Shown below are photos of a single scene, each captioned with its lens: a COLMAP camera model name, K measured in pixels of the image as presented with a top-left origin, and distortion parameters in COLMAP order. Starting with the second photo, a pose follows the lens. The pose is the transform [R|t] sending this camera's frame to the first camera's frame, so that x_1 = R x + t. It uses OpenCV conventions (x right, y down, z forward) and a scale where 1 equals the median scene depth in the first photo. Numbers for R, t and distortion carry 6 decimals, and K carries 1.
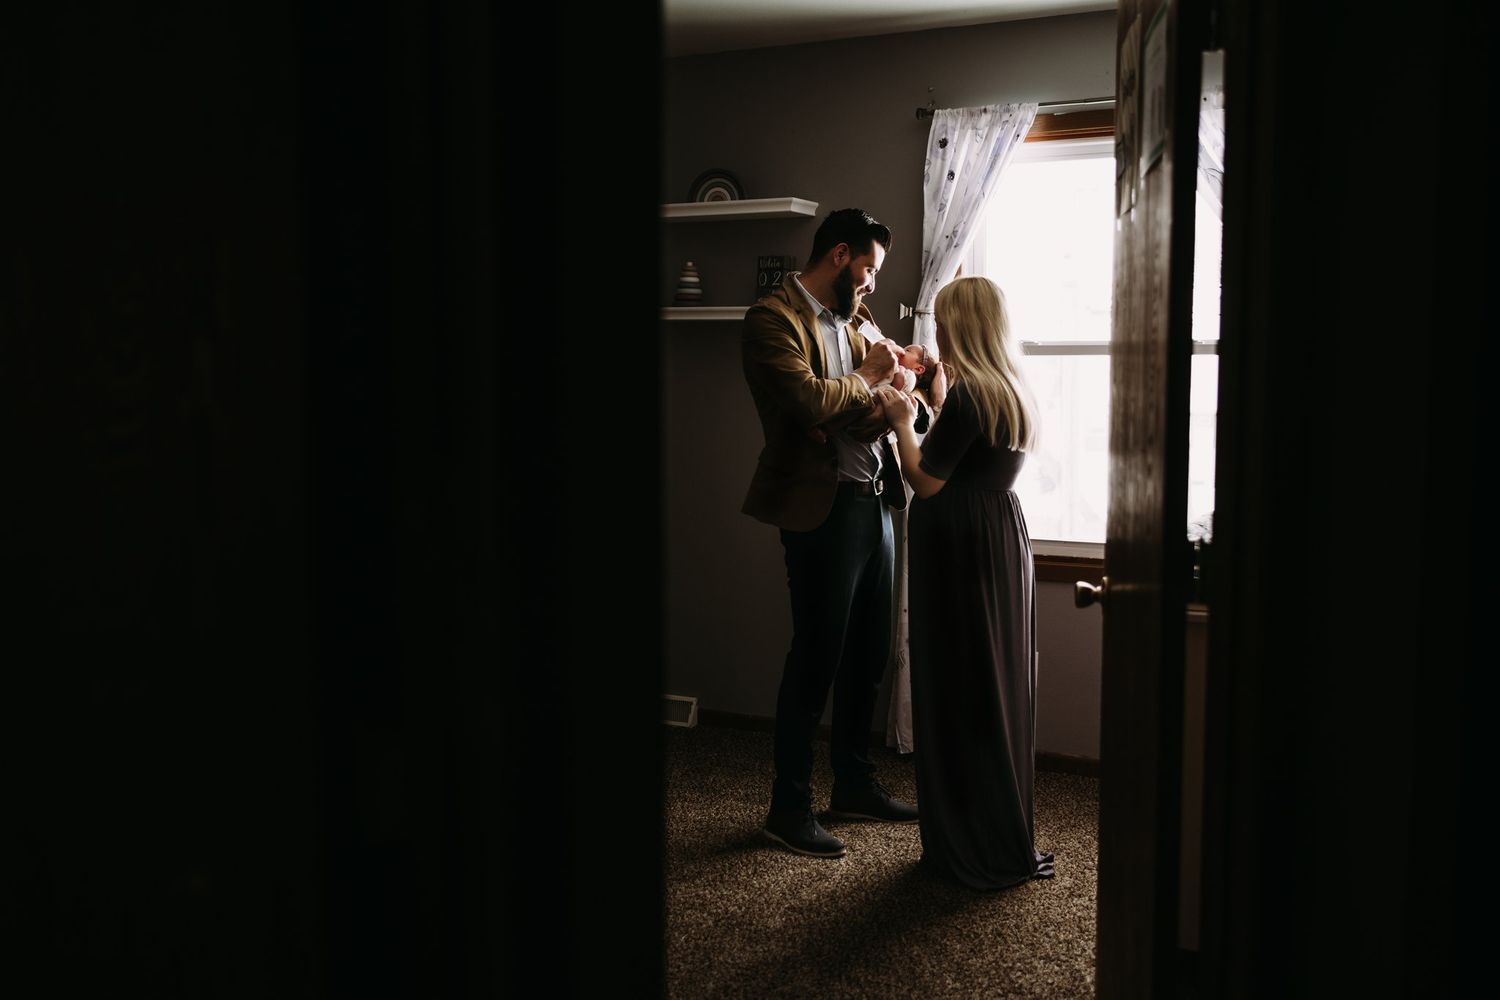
lens RADIAL K [[1522.0, 0, 750.0], [0, 1522.0, 500.0], [0, 0, 1]] dist [0.005019, 0.001109]
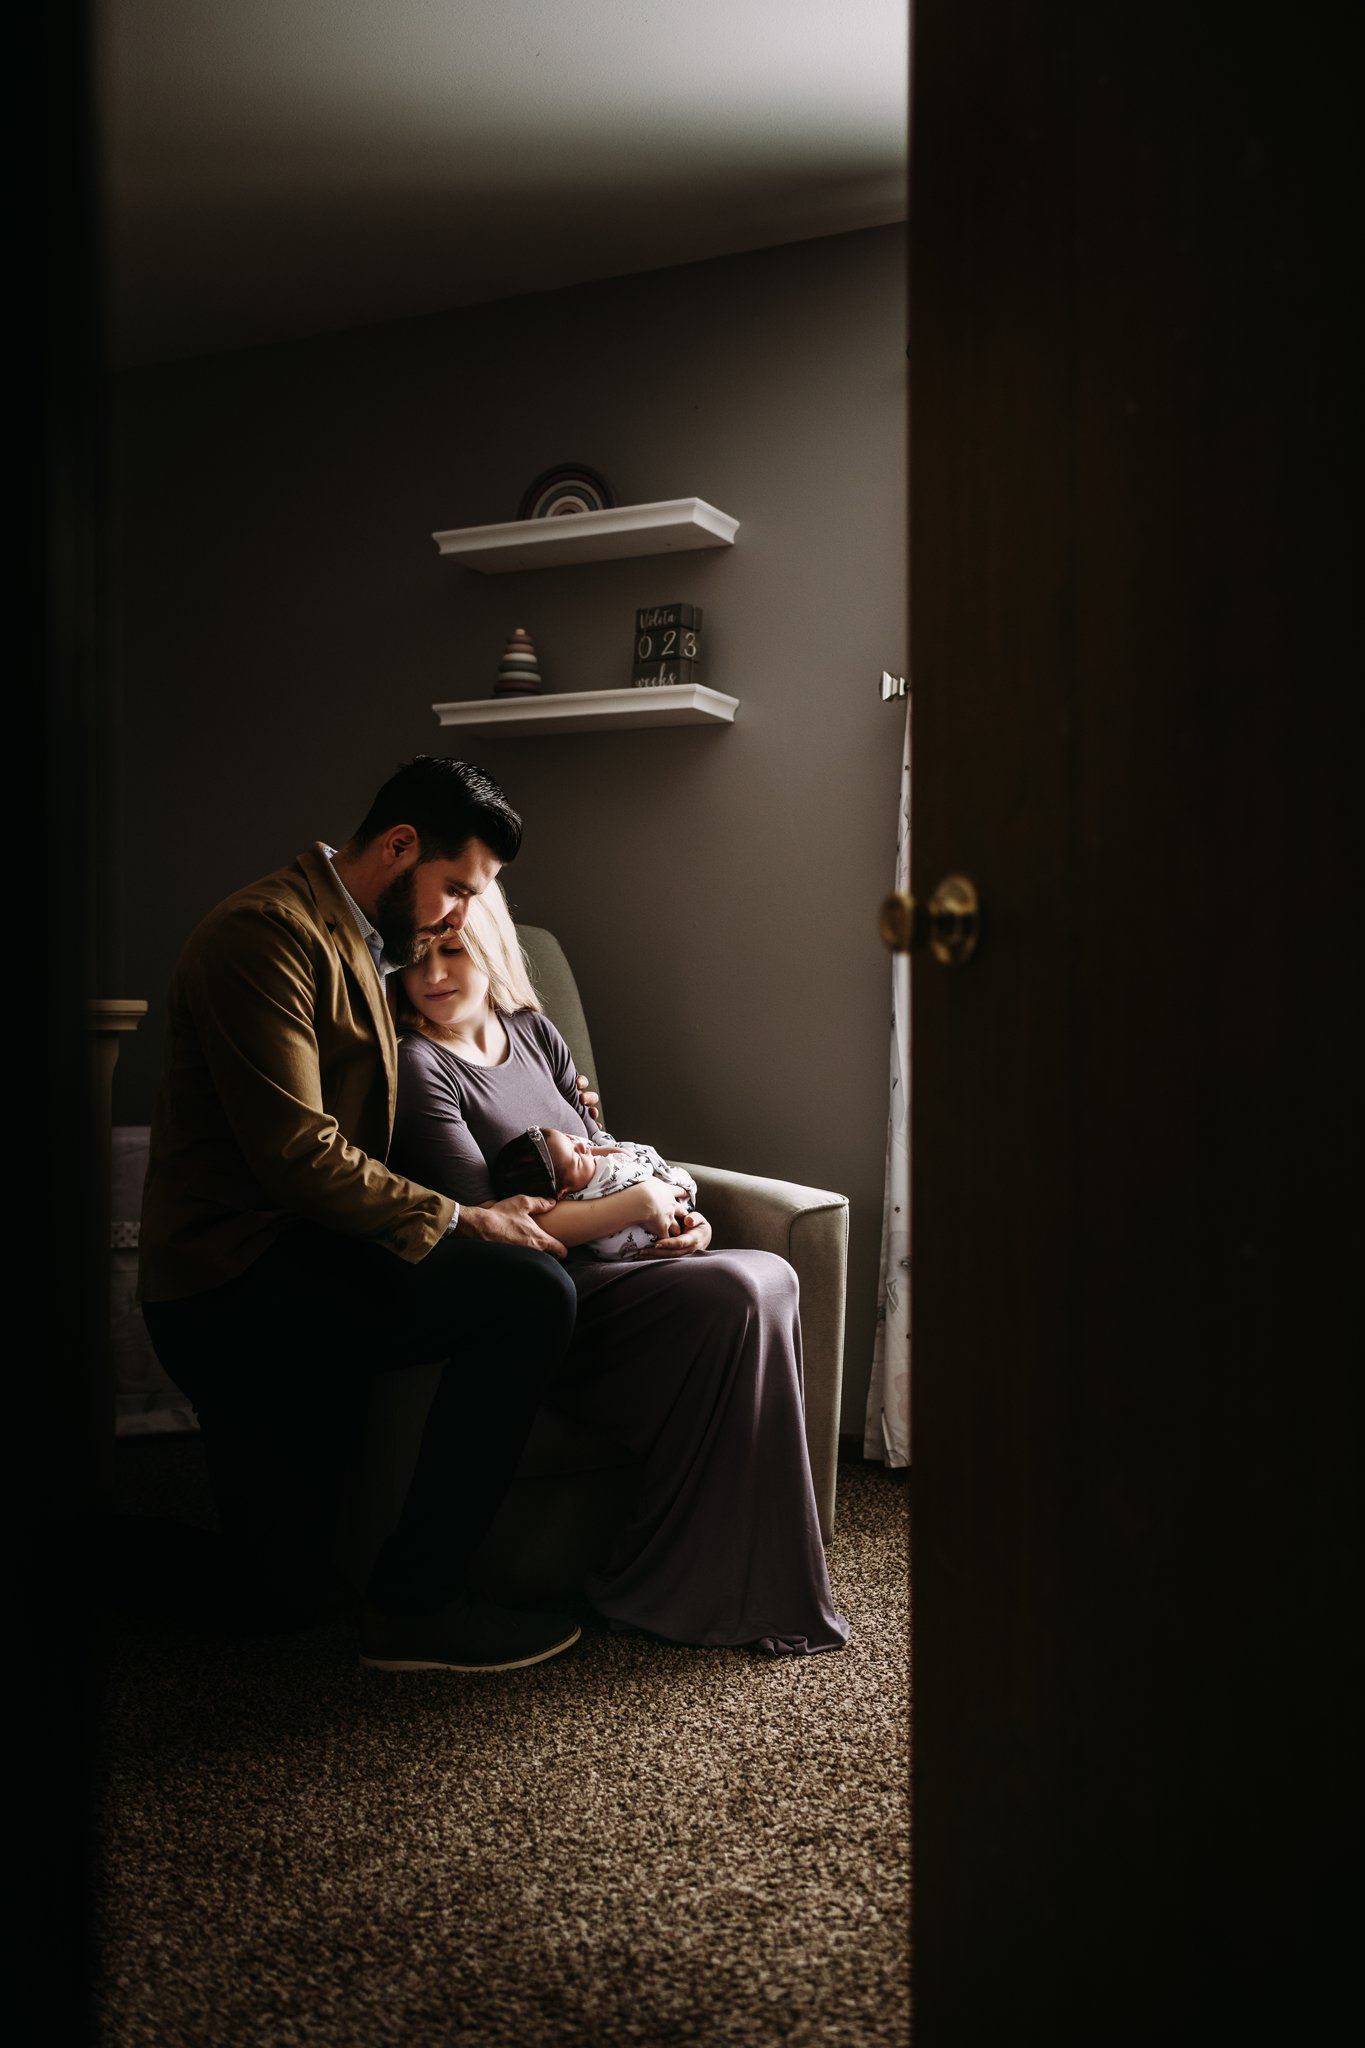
lens RADIAL K [[2078.0, 0, 682.5], [0, 2078.0, 1024.0], [0, 0, 1]] dist [0.005019, 0.001109]
pose [[0.999625, 0.000080, 0.027386, 0.001233], [0.002506, 0.995532, -0.094393, 0.079764], [-0.027271, 0.094426, 0.995158, 0.237685]]
